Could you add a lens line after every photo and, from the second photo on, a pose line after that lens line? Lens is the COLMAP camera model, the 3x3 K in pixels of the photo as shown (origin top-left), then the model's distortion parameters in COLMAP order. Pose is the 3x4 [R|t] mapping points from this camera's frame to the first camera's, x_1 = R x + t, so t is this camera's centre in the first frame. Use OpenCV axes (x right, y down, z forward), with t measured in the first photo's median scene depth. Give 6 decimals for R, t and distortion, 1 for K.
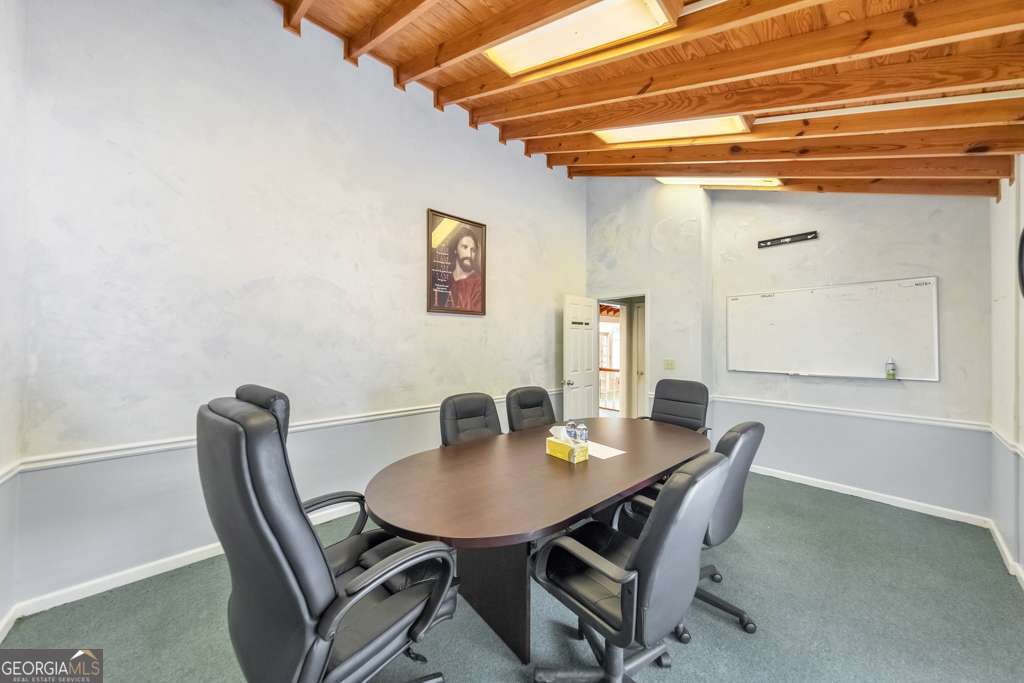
lens RADIAL K [[342.8, 0, 514.9], [0, 342.8, 340.5], [0, 0, 1]] dist [0.017106, 0.000142]
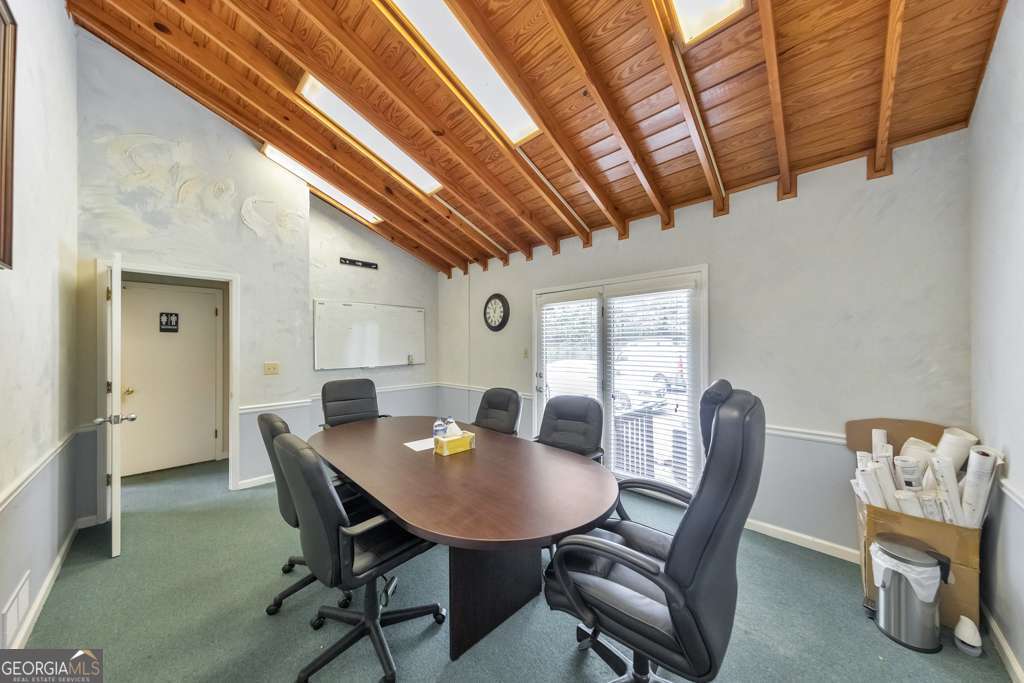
lens RADIAL K [[342.8, 0, 520.5], [0, 342.8, 344.5], [0, 0, 1]] dist [0.017106, 0.000142]
pose [[-0.090980, -0.004007, 0.995845, -0.601400], [-0.004925, 0.999981, 0.003574, 0.002907], [-0.995841, -0.004580, -0.090998, 0.580229]]
